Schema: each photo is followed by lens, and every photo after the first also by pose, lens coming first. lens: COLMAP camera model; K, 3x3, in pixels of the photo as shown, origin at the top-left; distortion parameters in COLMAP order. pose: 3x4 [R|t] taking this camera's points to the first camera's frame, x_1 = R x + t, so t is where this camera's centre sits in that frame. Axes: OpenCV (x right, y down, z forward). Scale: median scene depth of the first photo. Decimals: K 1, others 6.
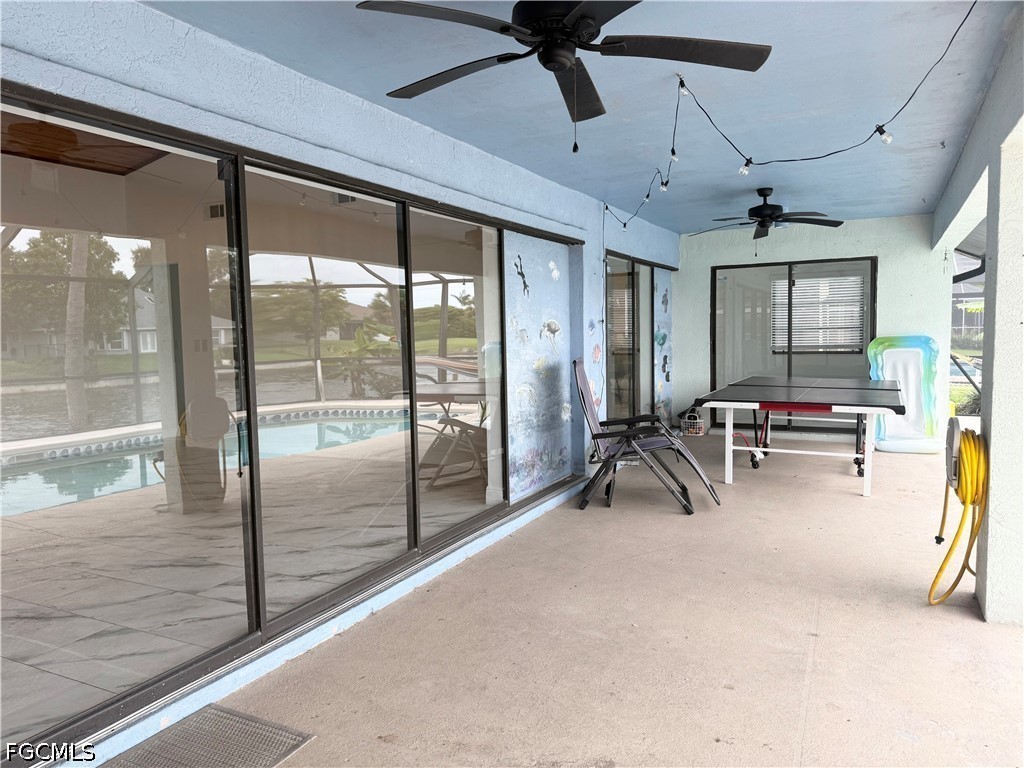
lens RADIAL K [[719.6, 0, 505.4], [0, 719.6, 385.9], [0, 0, 1]] dist [0.055906, -0.080290]
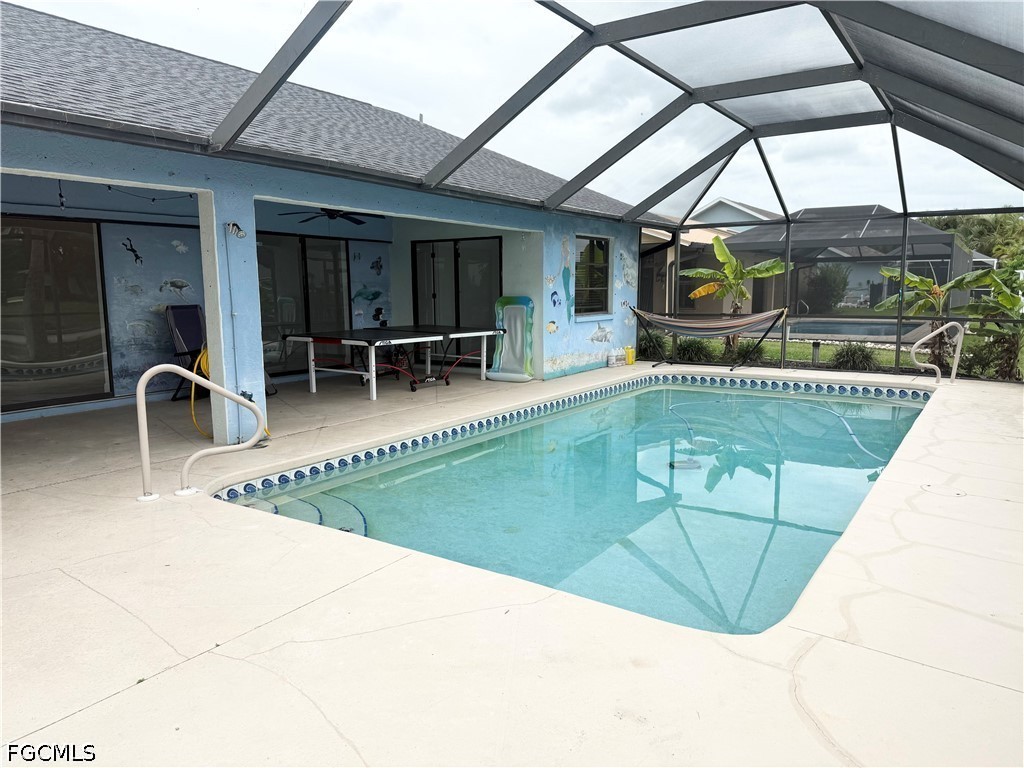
lens RADIAL K [[719.6, 0, 508.5], [0, 719.6, 385.7], [0, 0, 1]] dist [0.055906, -0.080290]
pose [[0.993999, 0.025853, -0.106288, 0.826043], [-0.019639, 0.998059, 0.059099, 0.024376], [0.107609, -0.056657, 0.992578, -0.403754]]
